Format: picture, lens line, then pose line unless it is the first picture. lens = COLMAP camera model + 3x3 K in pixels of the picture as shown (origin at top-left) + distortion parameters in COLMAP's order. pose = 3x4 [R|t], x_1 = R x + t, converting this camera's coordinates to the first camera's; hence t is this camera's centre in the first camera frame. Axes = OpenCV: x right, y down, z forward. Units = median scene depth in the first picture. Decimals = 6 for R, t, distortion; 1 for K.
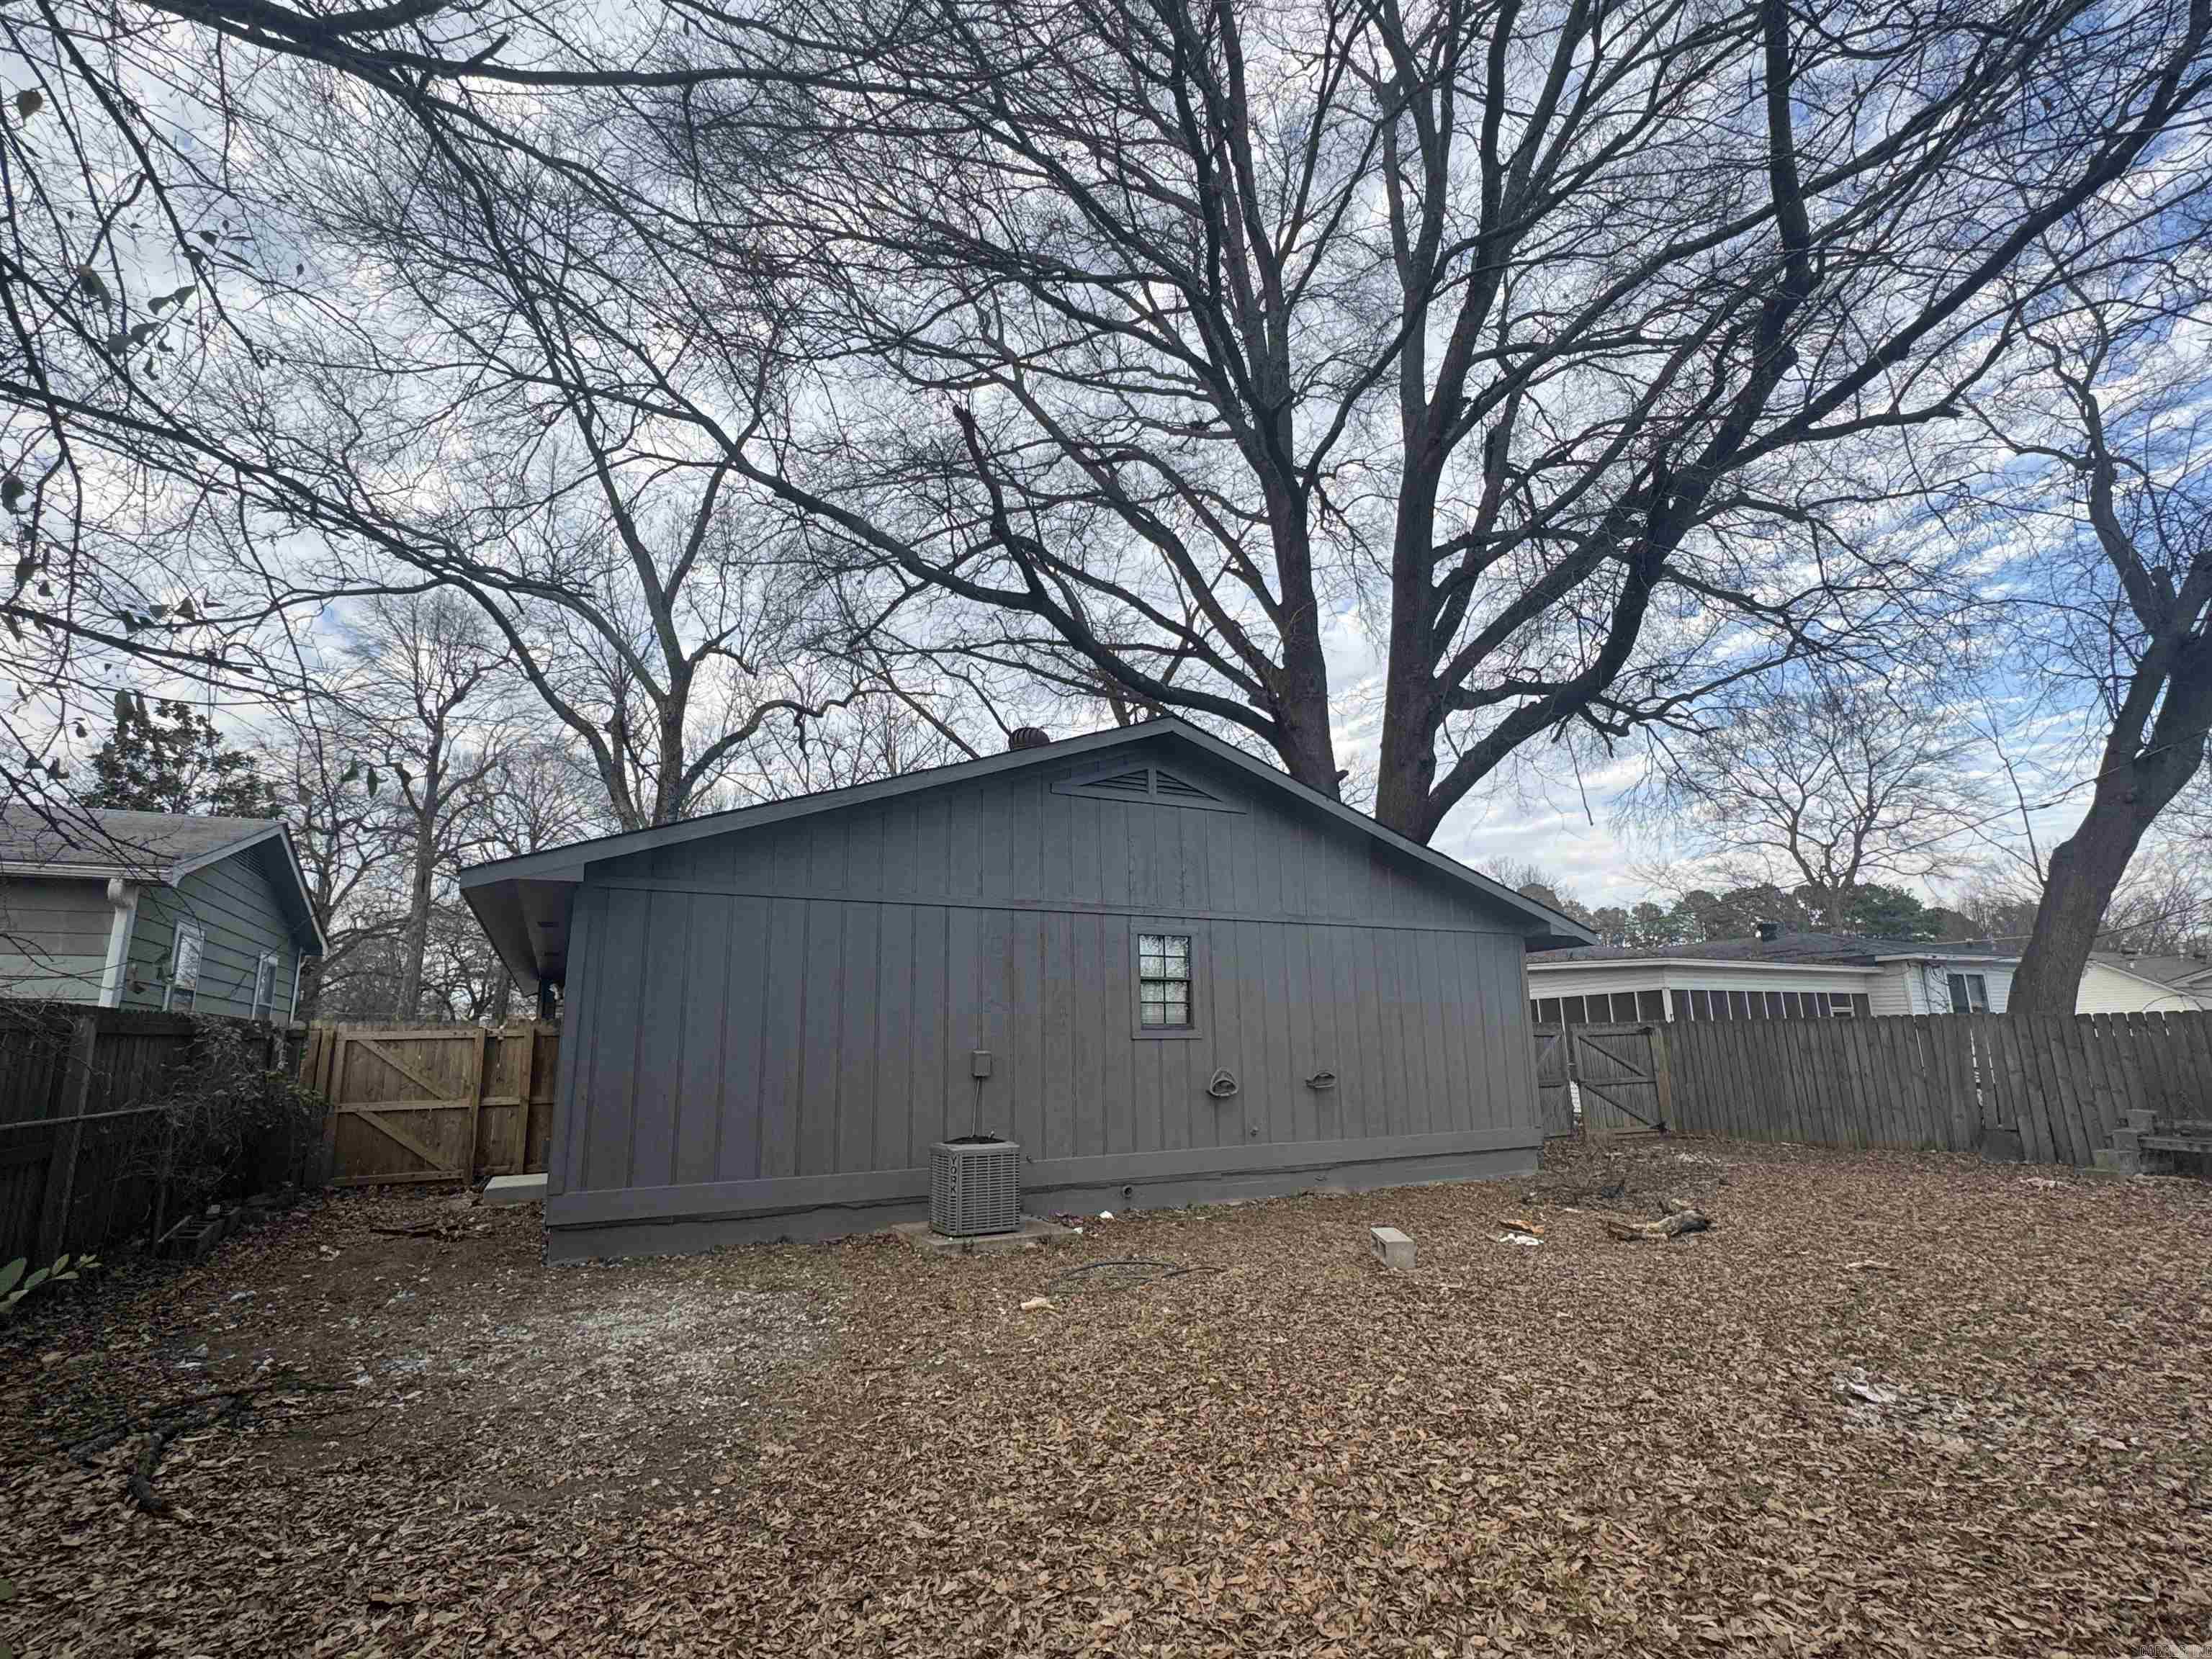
lens RADIAL K [[1025.6, 0, 1107.1], [0, 1025.6, 835.4], [0, 0, 1]] dist [0.000286, 0.000089]
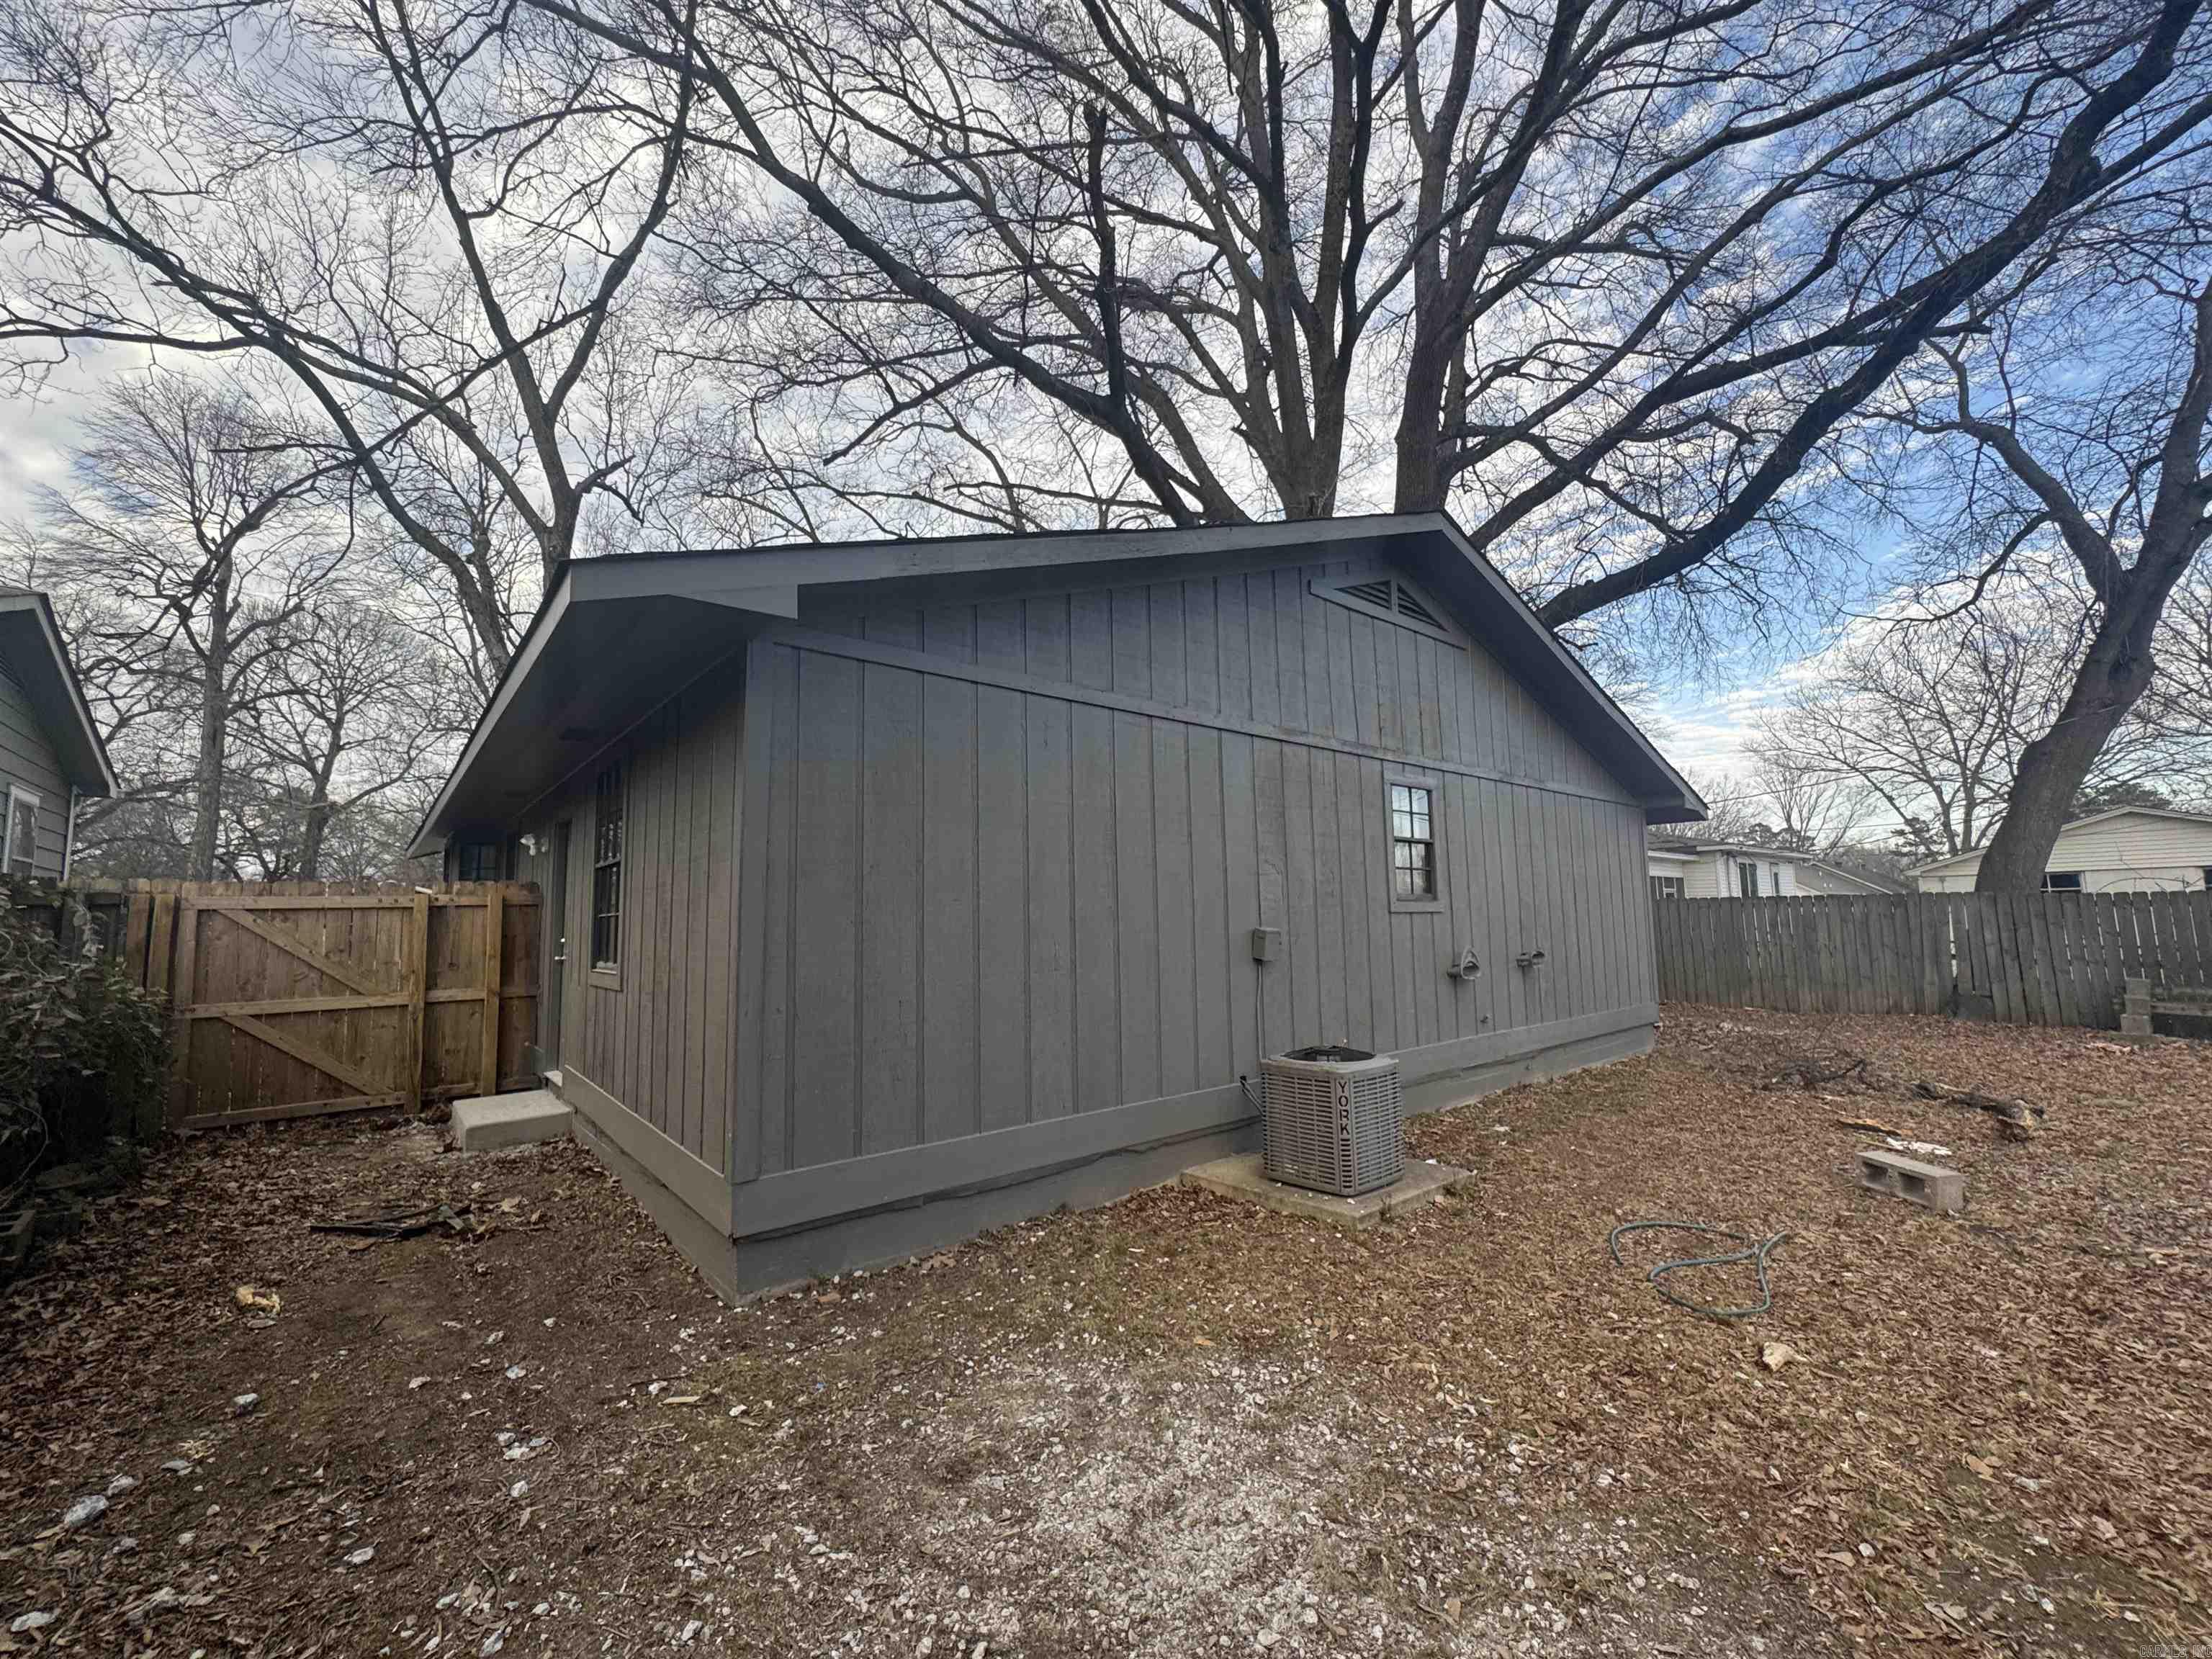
lens RADIAL K [[879.3, 0, 1109.7], [0, 879.3, 830.1], [0, 0, 1]] dist [0.000030, -0.000308]
pose [[0.975215, 0.024562, 0.219893, -0.223829], [-0.046848, 0.994209, 0.096718, 0.050918], [-0.216244, -0.104623, 0.970718, 0.251589]]
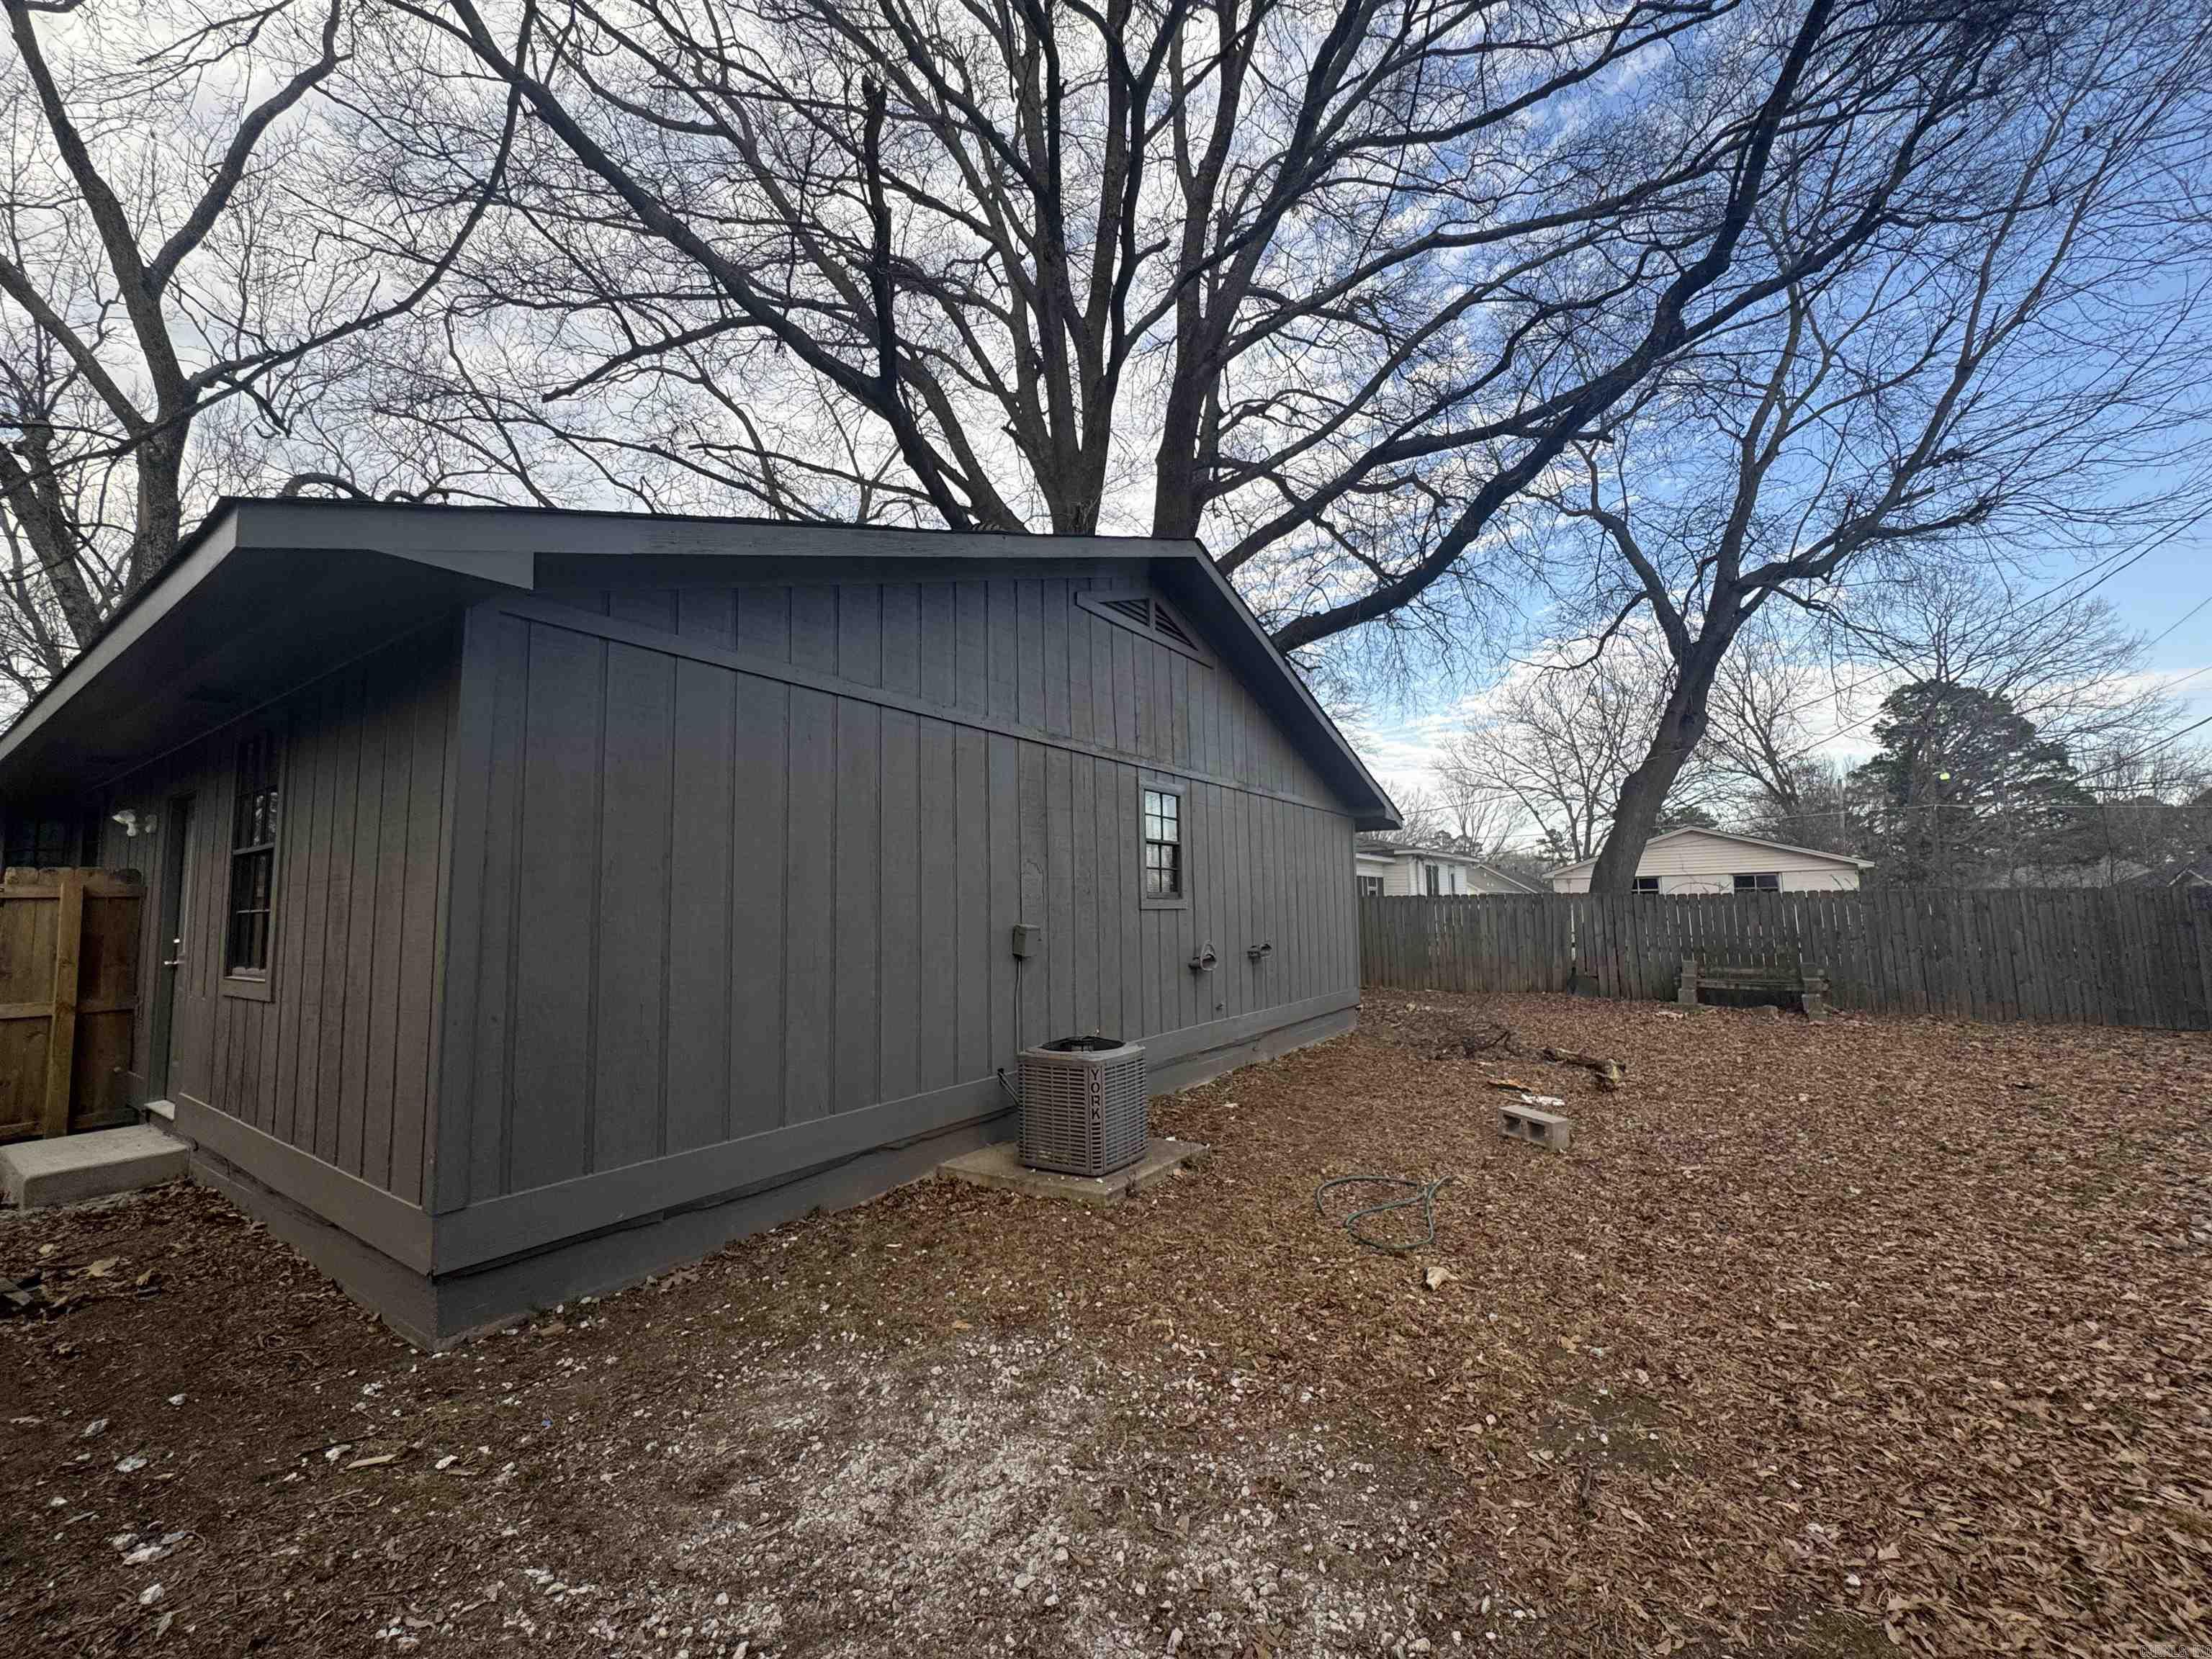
lens RADIAL K [[878.2, 0, 1104.6], [0, 878.2, 831.0], [0, 0, 1]] dist [-0.002378, 0.000957]
pose [[0.880583, 0.046899, 0.471565, -0.229999], [-0.098530, 0.991464, 0.085387, 0.047814], [-0.463535, -0.121653, 0.877688, 0.245018]]
